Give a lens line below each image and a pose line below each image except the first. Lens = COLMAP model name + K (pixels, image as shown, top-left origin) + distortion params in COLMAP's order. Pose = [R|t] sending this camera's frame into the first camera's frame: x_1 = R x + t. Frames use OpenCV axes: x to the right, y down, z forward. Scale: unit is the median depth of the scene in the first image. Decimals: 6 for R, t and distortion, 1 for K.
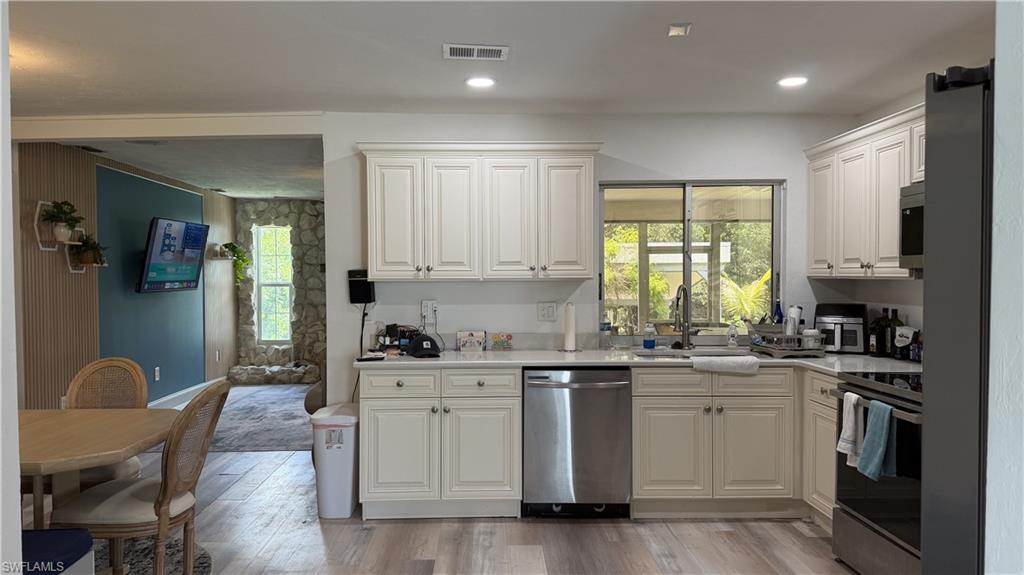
lens RADIAL K [[717.5, 0, 512.0], [0, 717.5, 287.5], [0, 0, 1]] dist [0.136604, -0.191657]
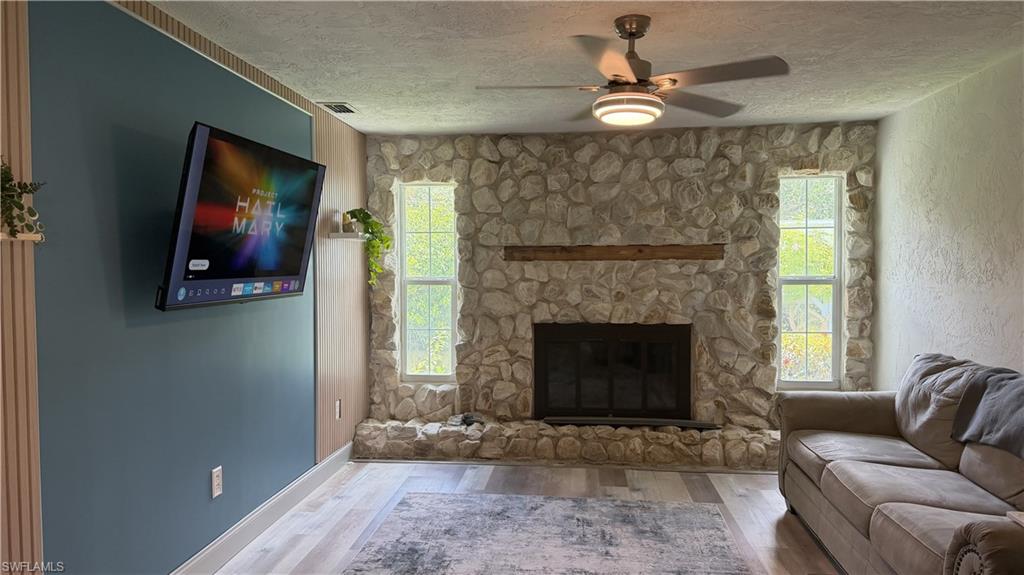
lens RADIAL K [[717.5, 0, 512.0], [0, 717.5, 287.5], [0, 0, 1]] dist [0.136604, -0.191657]
pose [[0.990867, 0.006466, -0.134688, -0.182689], [-0.004444, 0.999873, 0.015308, -0.008609], [0.134770, -0.014569, 0.990770, 0.435083]]
